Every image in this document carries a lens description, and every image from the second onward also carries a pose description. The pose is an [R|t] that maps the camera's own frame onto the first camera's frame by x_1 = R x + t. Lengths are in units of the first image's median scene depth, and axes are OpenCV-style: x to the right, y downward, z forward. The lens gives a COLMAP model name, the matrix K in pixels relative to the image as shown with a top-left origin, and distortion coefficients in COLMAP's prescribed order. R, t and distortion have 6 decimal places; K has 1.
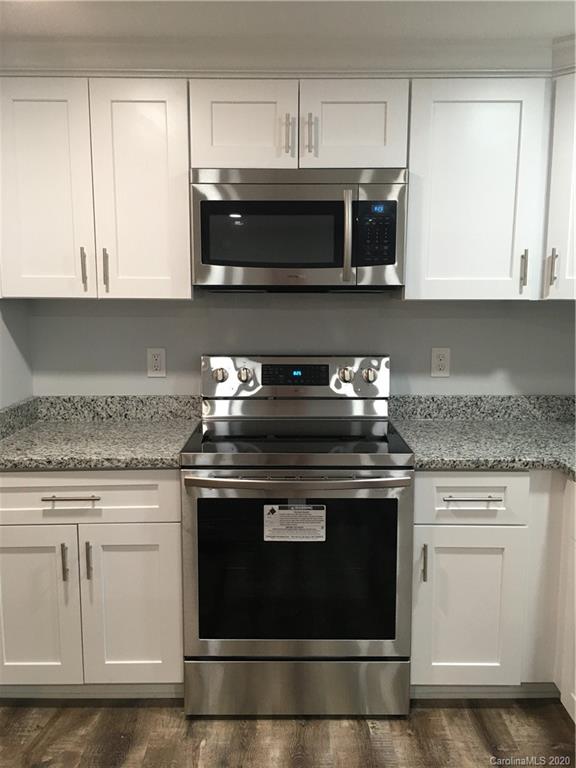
lens RADIAL K [[655.6, 0, 288.2], [0, 655.6, 377.8], [0, 0, 1]] dist [0.073178, -0.080500]
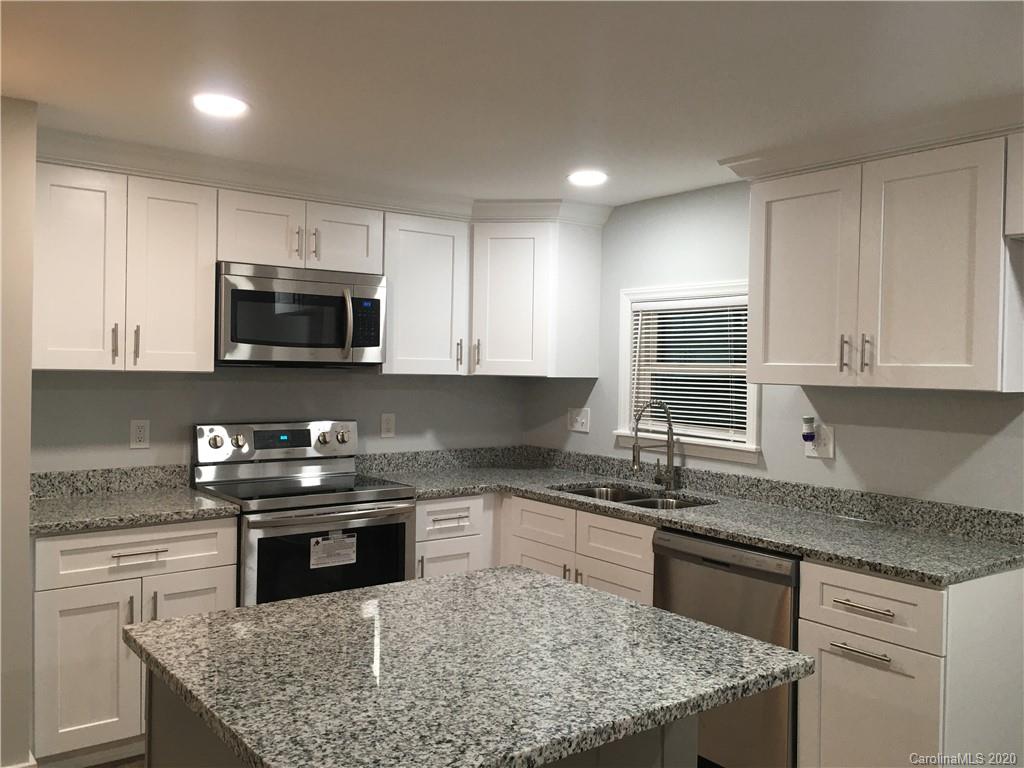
lens RADIAL K [[874.1, 0, 513.0], [0, 874.1, 385.4], [0, 0, 1]] dist [0.073178, -0.080500]
pose [[0.796801, -0.000783, 0.604242, -0.674931], [0.069031, 0.993570, -0.089742, 0.076945], [-0.600286, 0.113218, 0.791731, -0.518801]]
